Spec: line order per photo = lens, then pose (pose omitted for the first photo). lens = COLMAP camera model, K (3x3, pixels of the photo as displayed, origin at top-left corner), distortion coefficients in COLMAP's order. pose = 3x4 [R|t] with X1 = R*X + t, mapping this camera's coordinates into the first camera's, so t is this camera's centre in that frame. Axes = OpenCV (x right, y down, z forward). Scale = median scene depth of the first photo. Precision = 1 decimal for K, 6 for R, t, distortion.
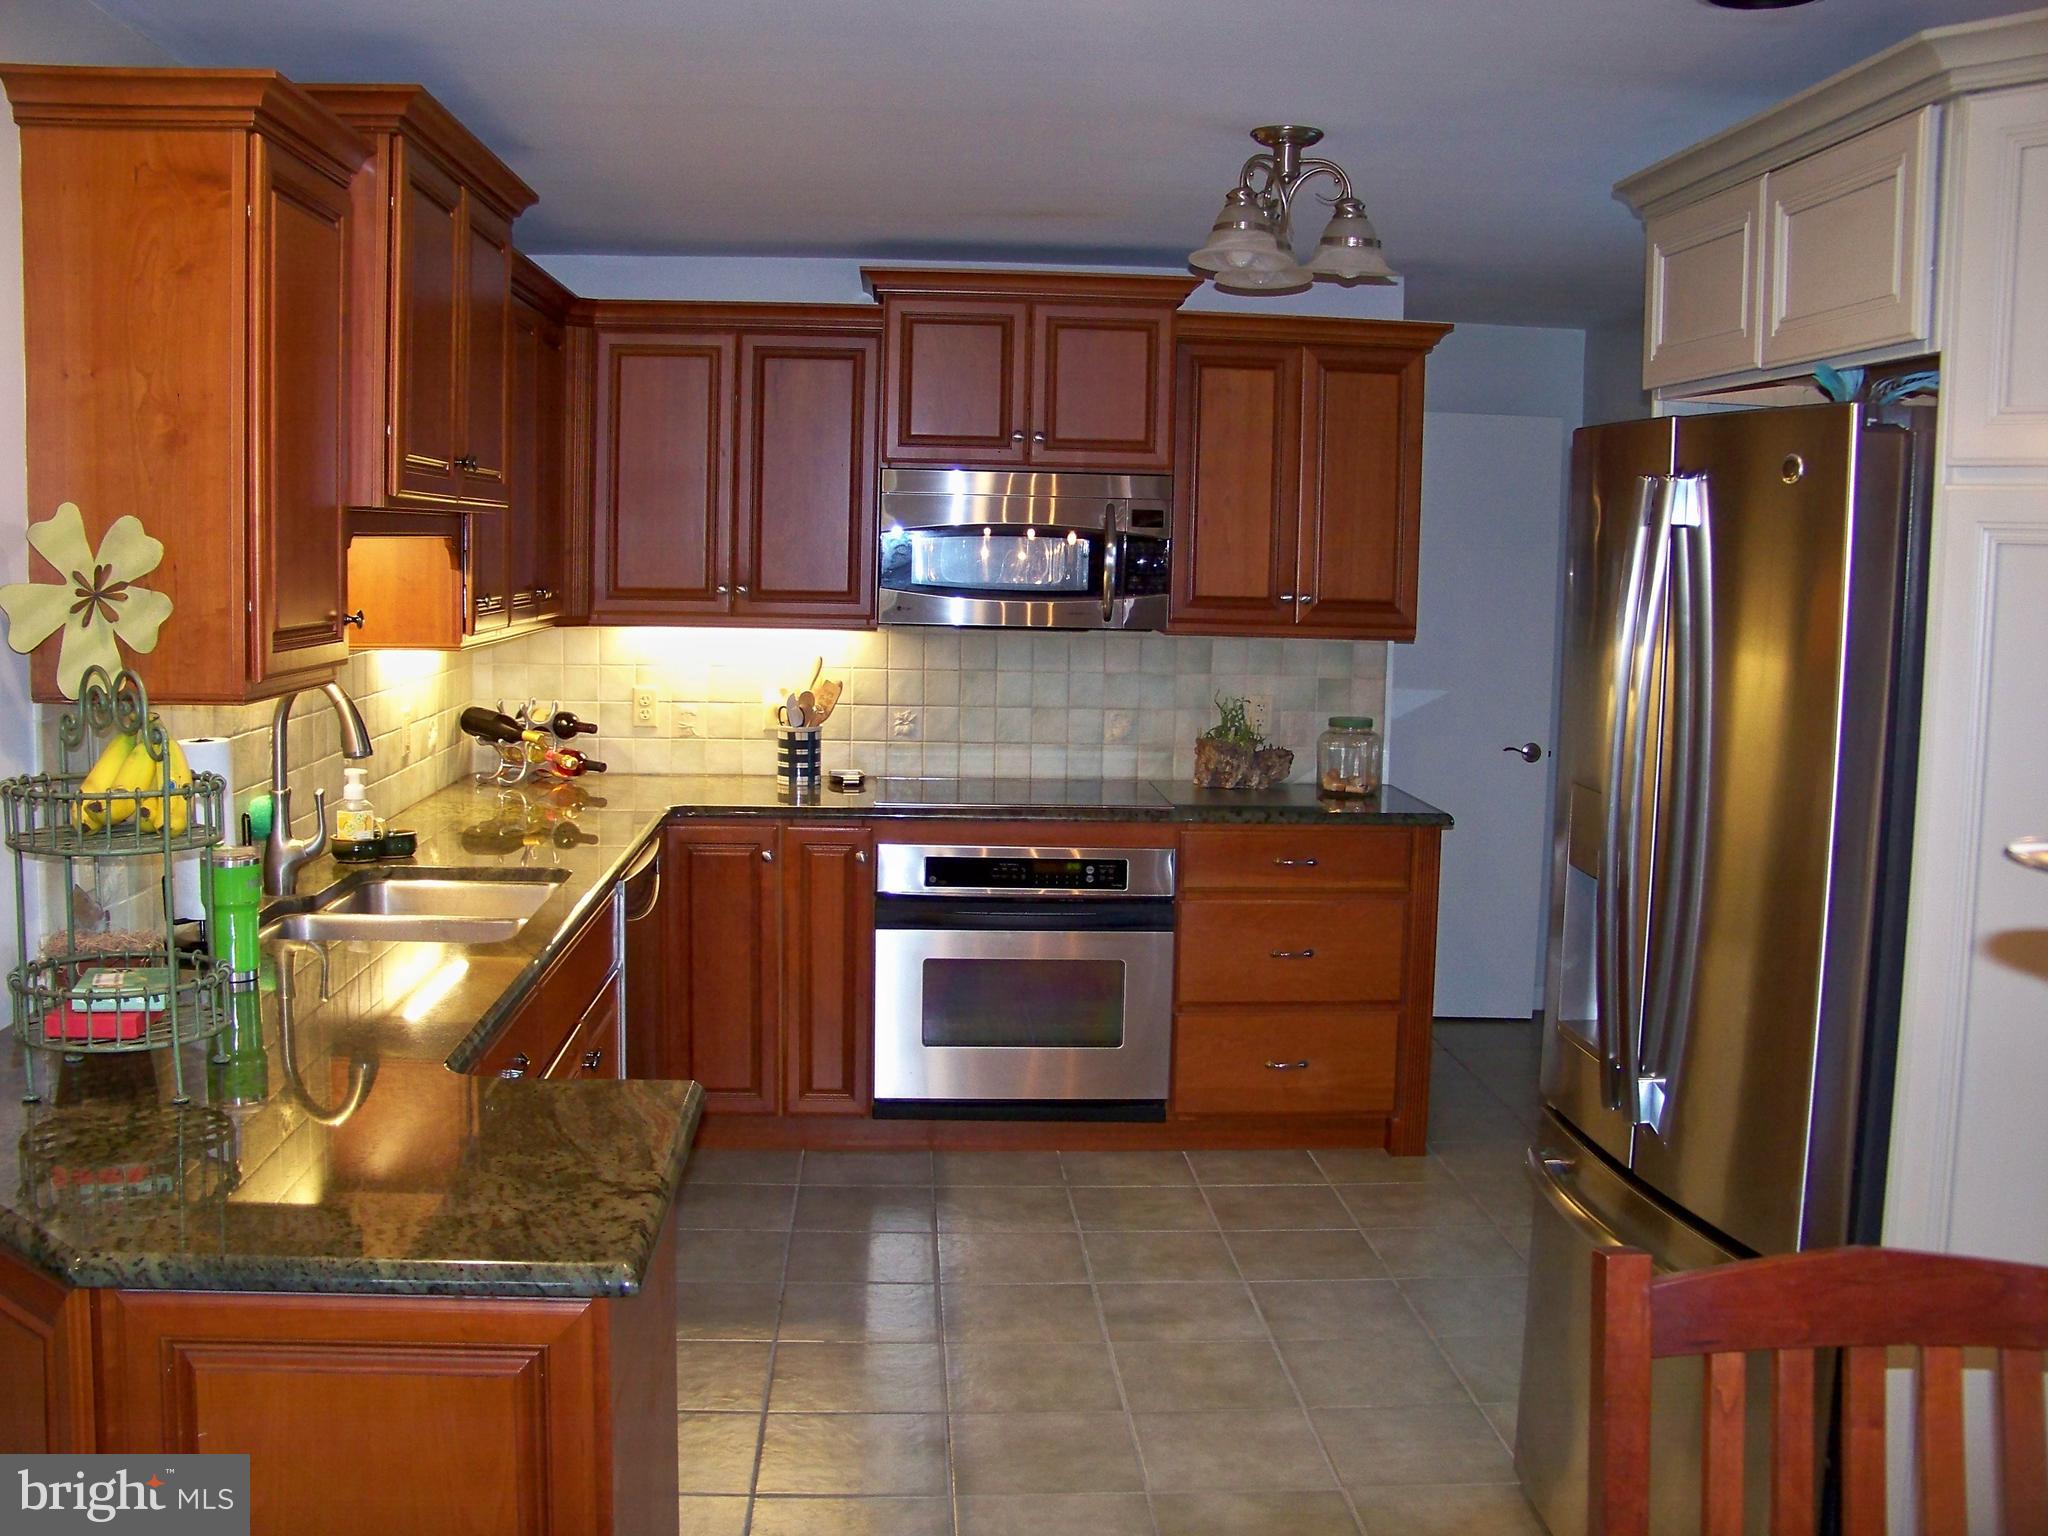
lens RADIAL K [[2051.5, 0, 1015.4], [0, 2051.5, 764.0], [0, 0, 1]] dist [-0.279374, 0.379499]
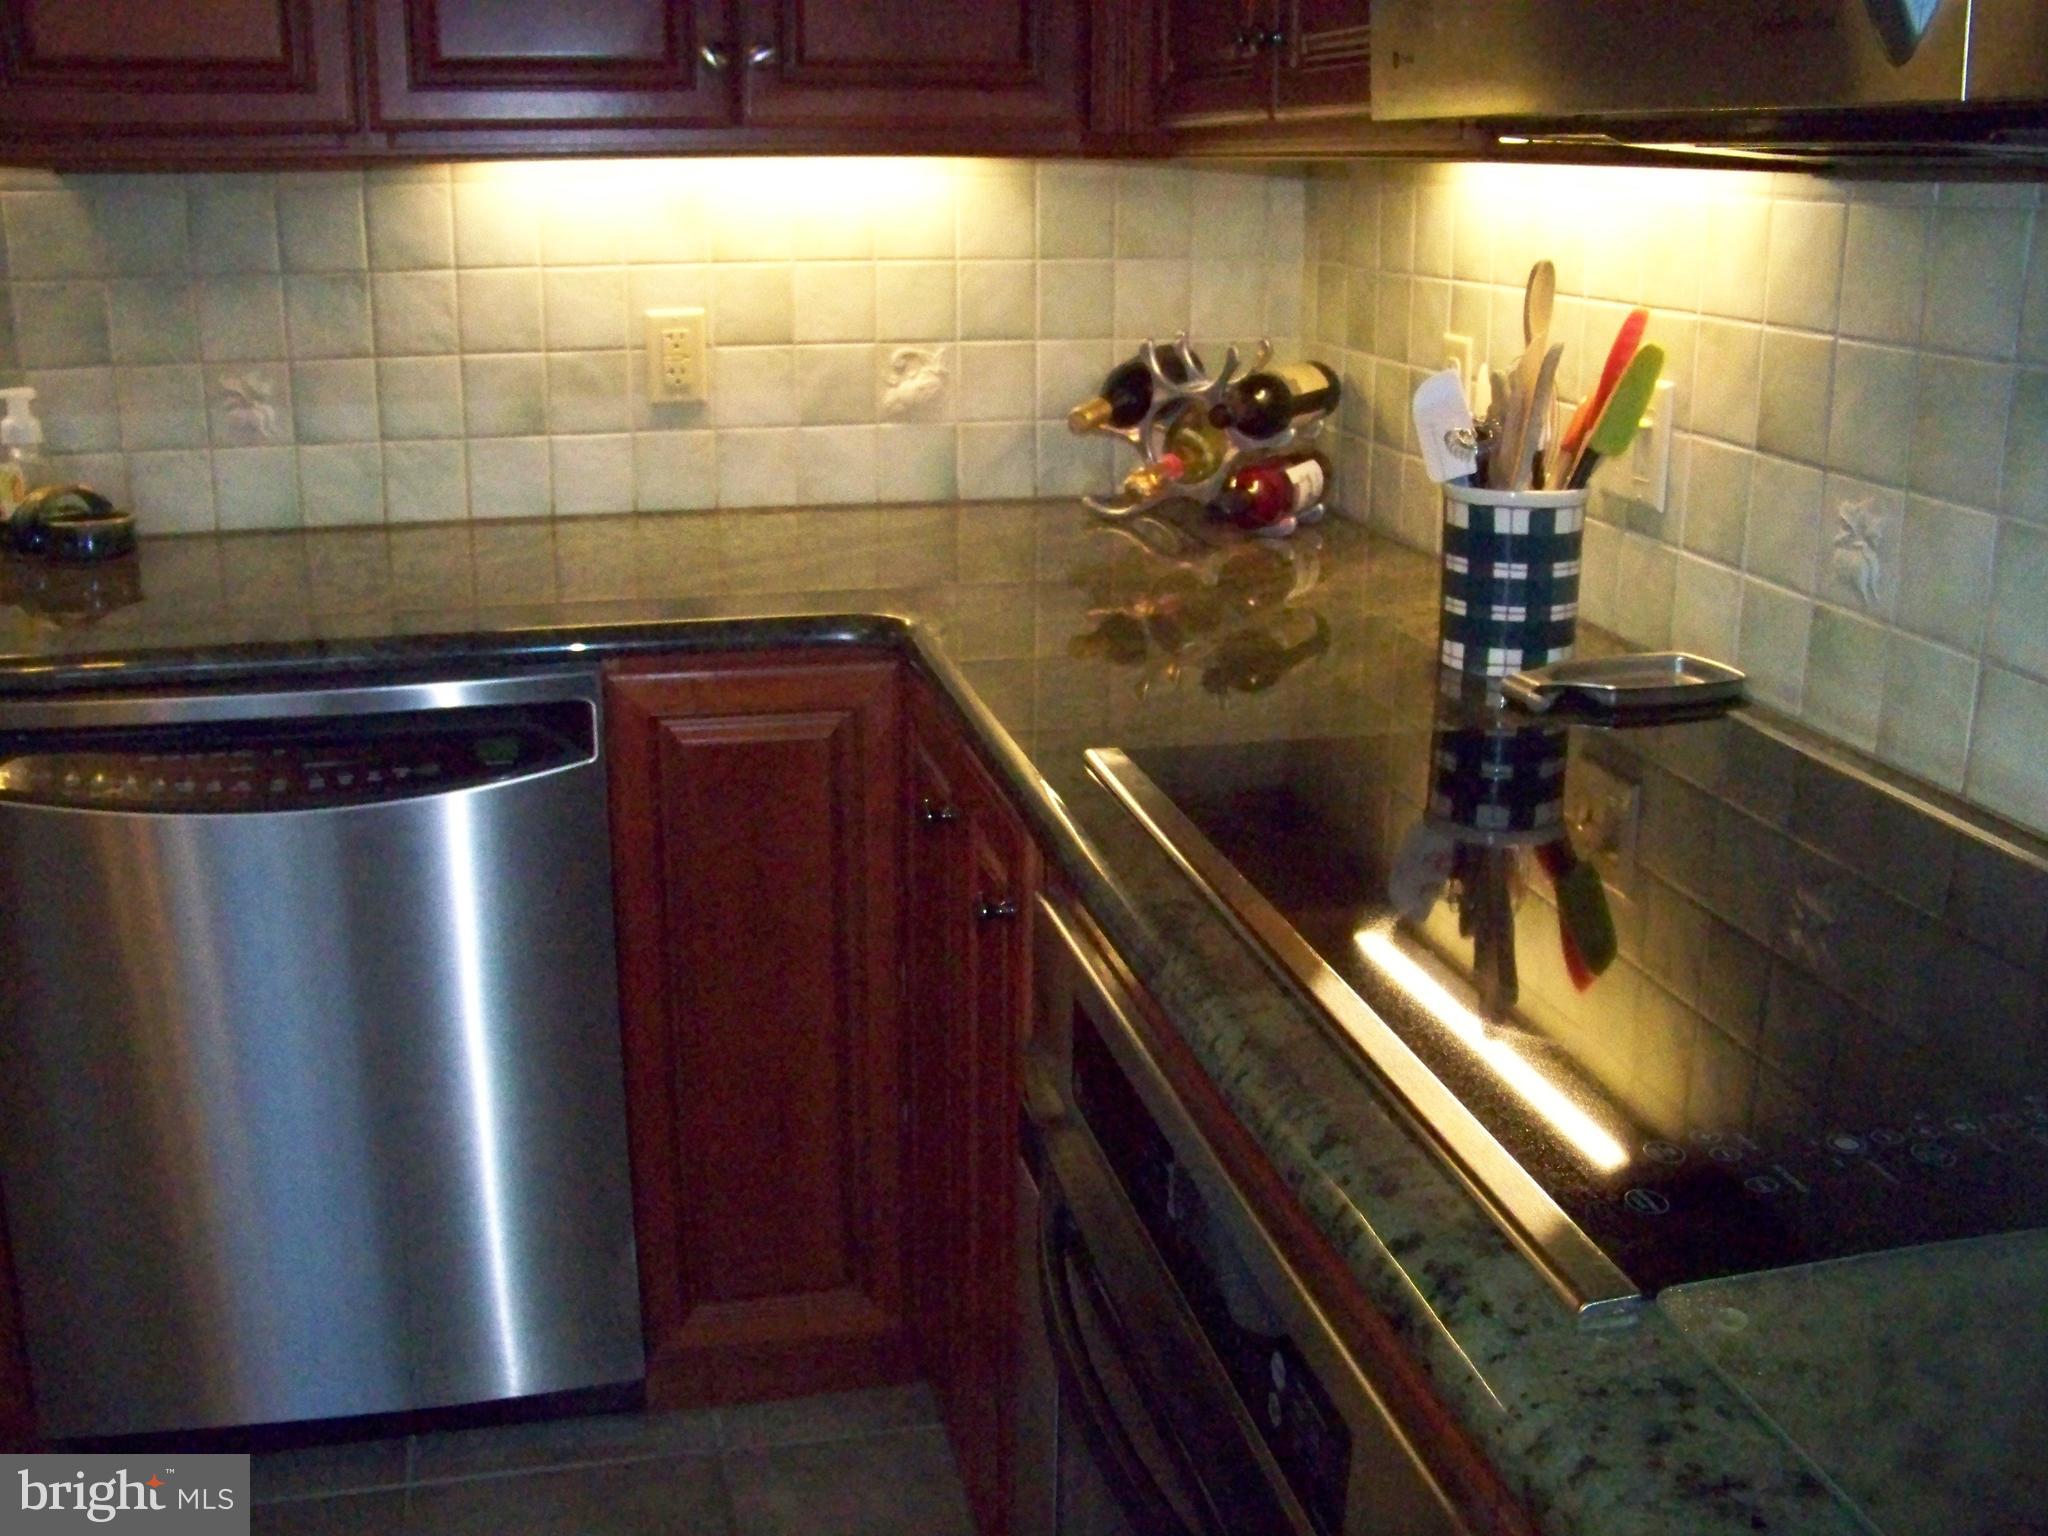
lens RADIAL K [[2031.3, 0, 1024.0], [0, 2031.3, 768.0], [0, 0, 1]] dist [-0.211855, 0.308233]
pose [[0.162035, 0.260690, -0.951728, 0.206924], [-0.086873, 0.964497, 0.249397, -0.051500], [0.982954, 0.042269, 0.178929, 0.909578]]
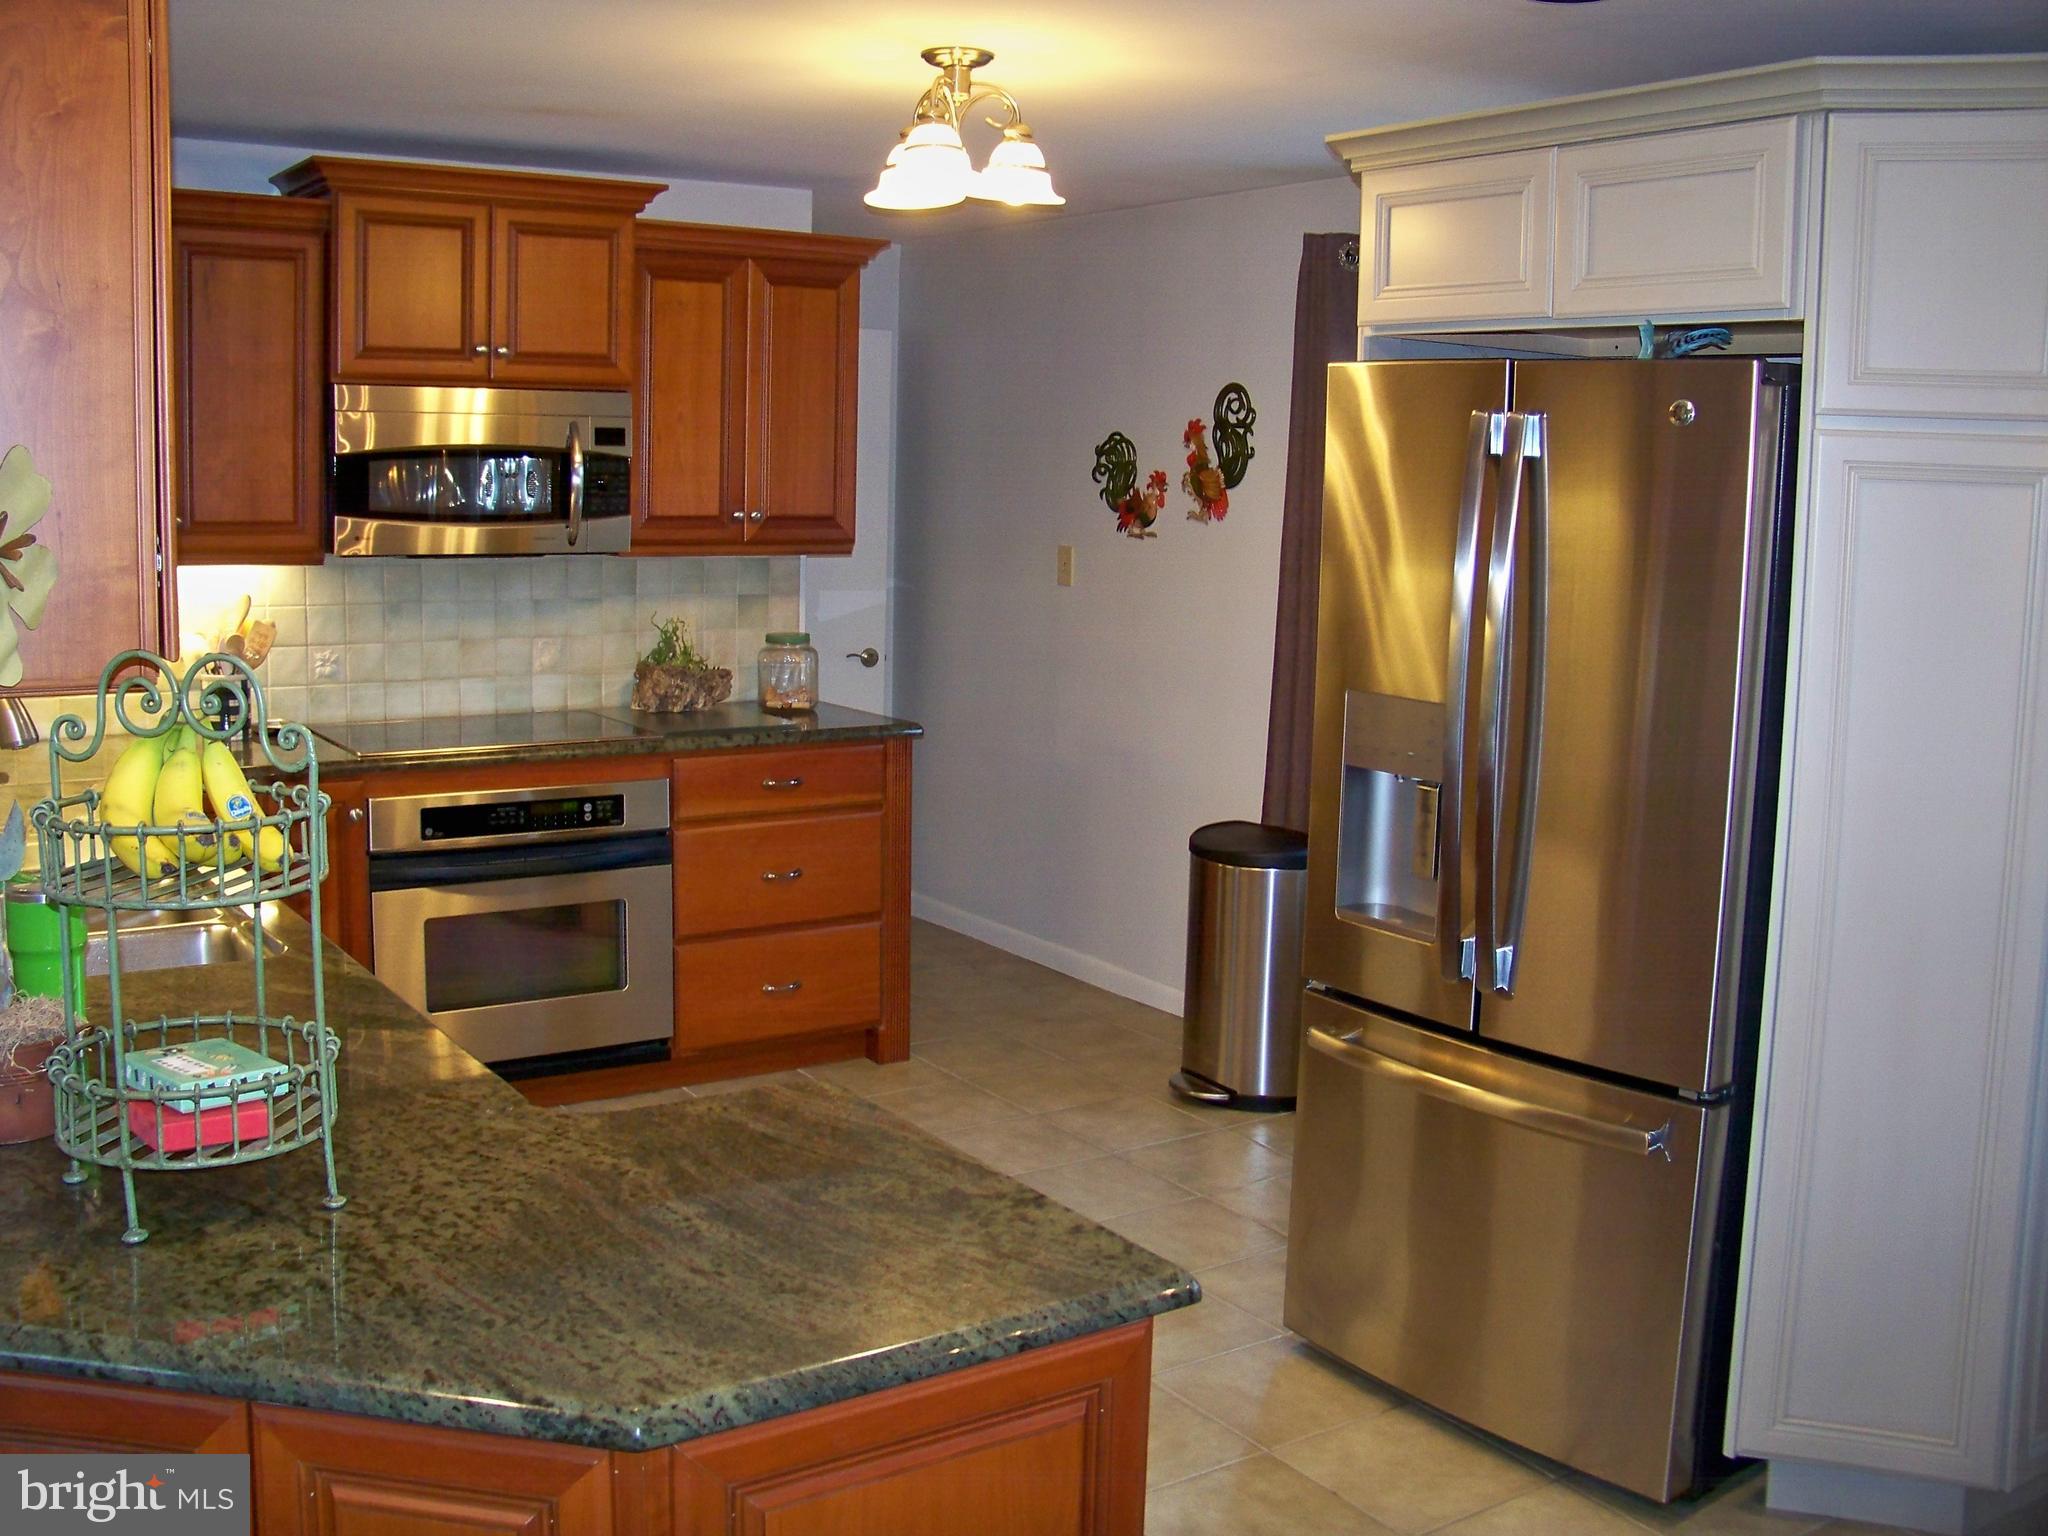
lens RADIAL K [[2051.5, 0, 1015.4], [0, 2051.5, 764.0], [0, 0, 1]] dist [-0.279374, 0.379499]
pose [[0.856313, -0.076416, 0.510773, -0.267687], [0.050867, 0.996664, 0.063831, -0.018122], [-0.513947, -0.028677, 0.857343, 0.089629]]
